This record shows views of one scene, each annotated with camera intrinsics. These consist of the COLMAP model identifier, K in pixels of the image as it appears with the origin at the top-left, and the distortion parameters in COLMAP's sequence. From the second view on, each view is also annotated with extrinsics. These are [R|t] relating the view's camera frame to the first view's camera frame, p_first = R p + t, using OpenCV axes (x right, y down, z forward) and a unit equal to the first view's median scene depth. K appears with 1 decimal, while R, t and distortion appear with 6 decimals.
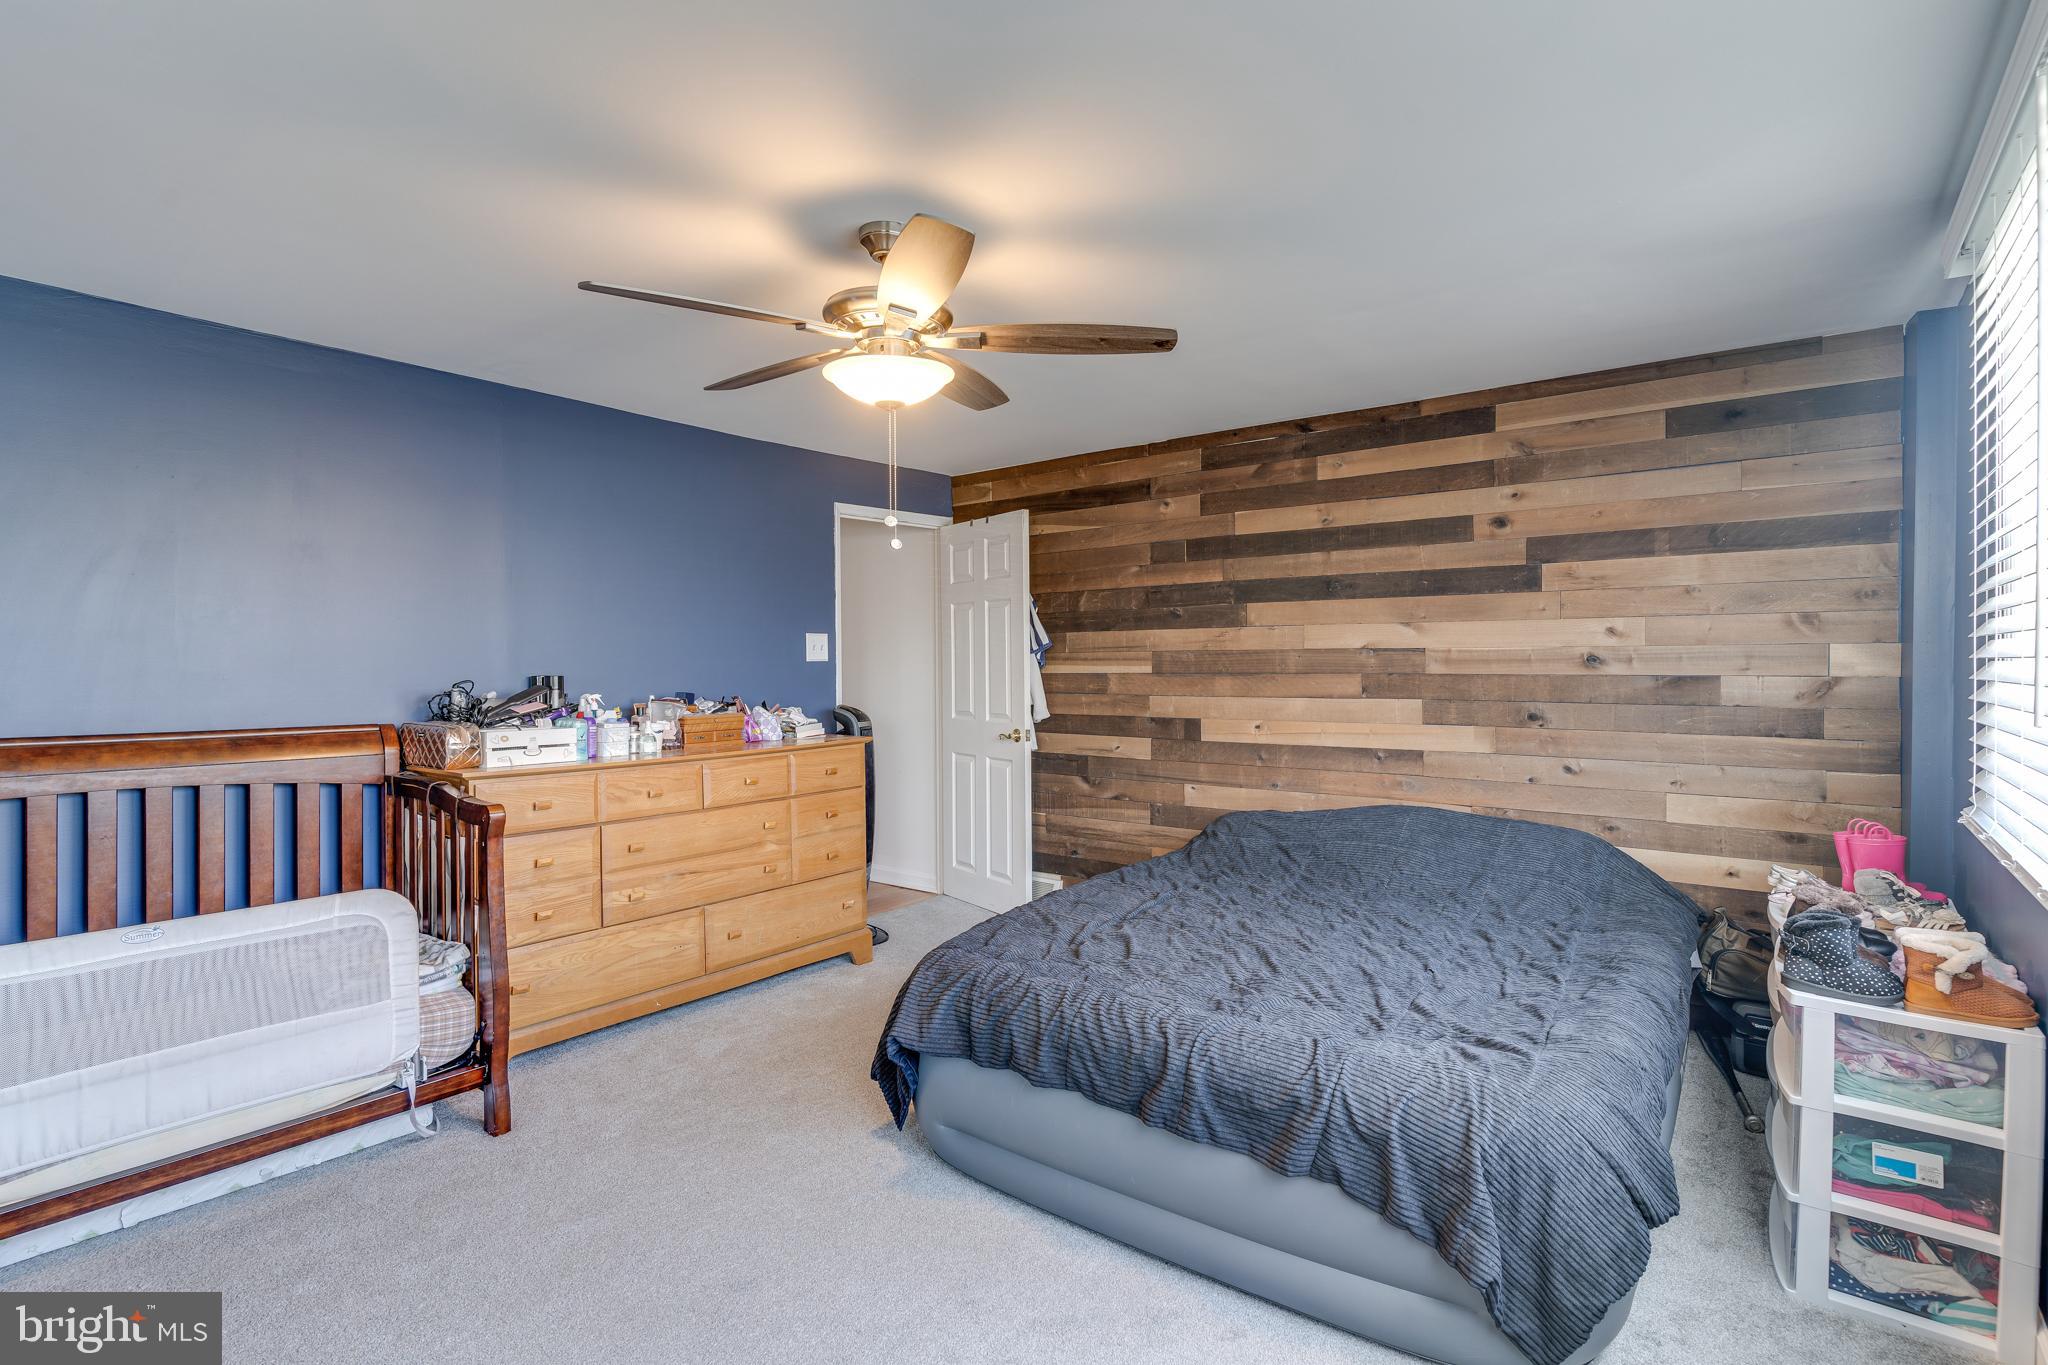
lens RADIAL K [[994.2, 0, 1016.1], [0, 994.2, 677.3], [0, 0, 1]] dist [0.001848, -0.000299]
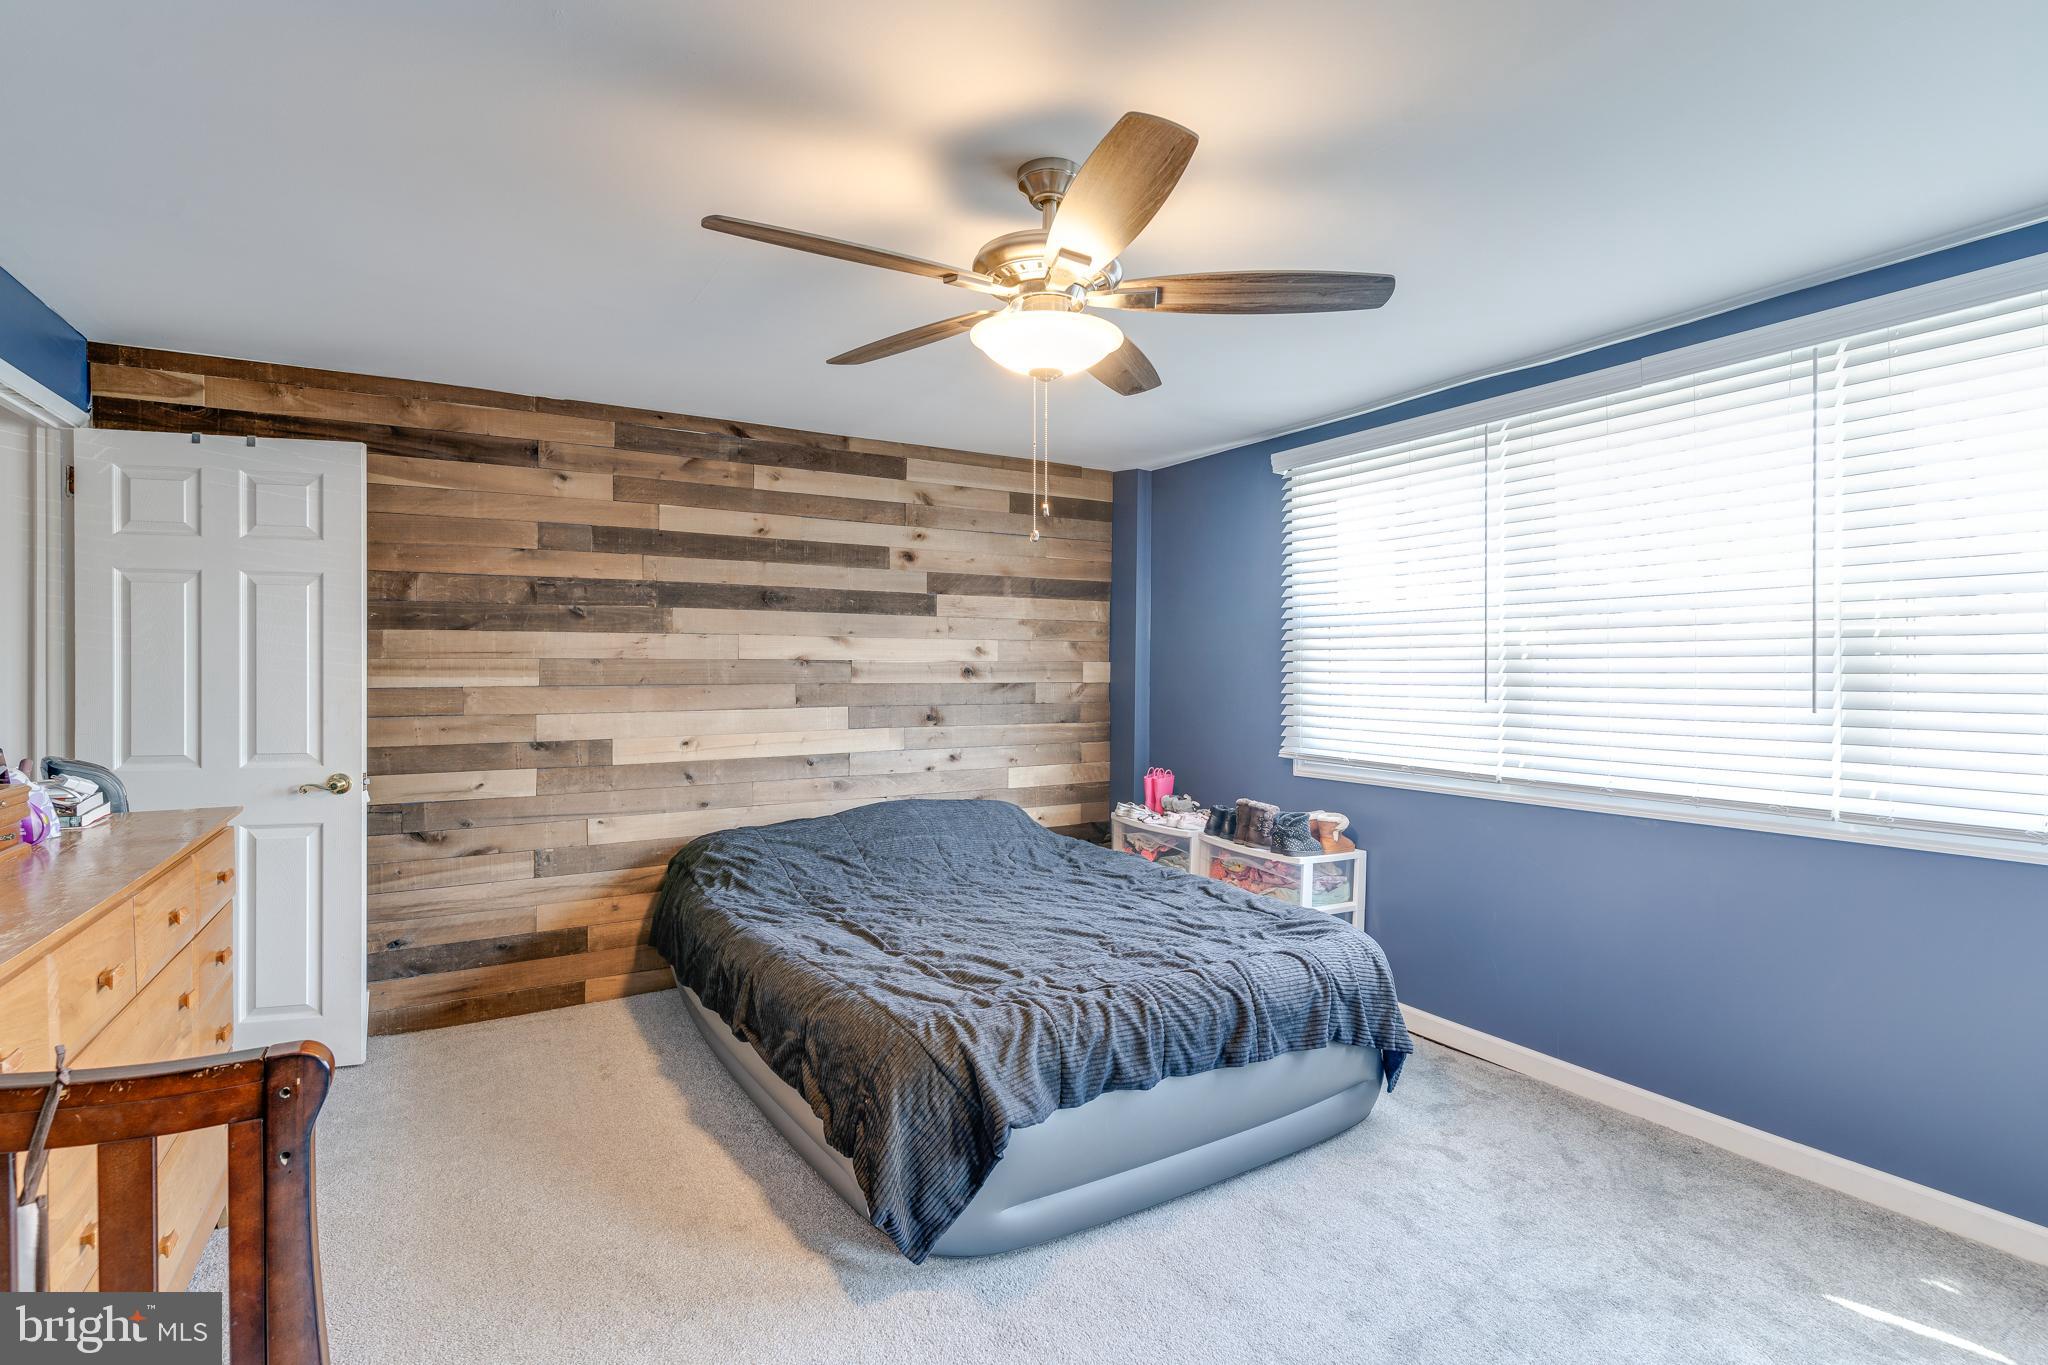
lens RADIAL K [[994.2, 0, 1028.2], [0, 994.2, 673.1], [0, 0, 1]] dist [0.001848, -0.000299]
pose [[0.355359, -0.000470, 0.934730, -0.501157], [0.010702, 0.999936, -0.003566, -0.008198], [-0.934669, 0.011270, 0.355341, 0.380302]]
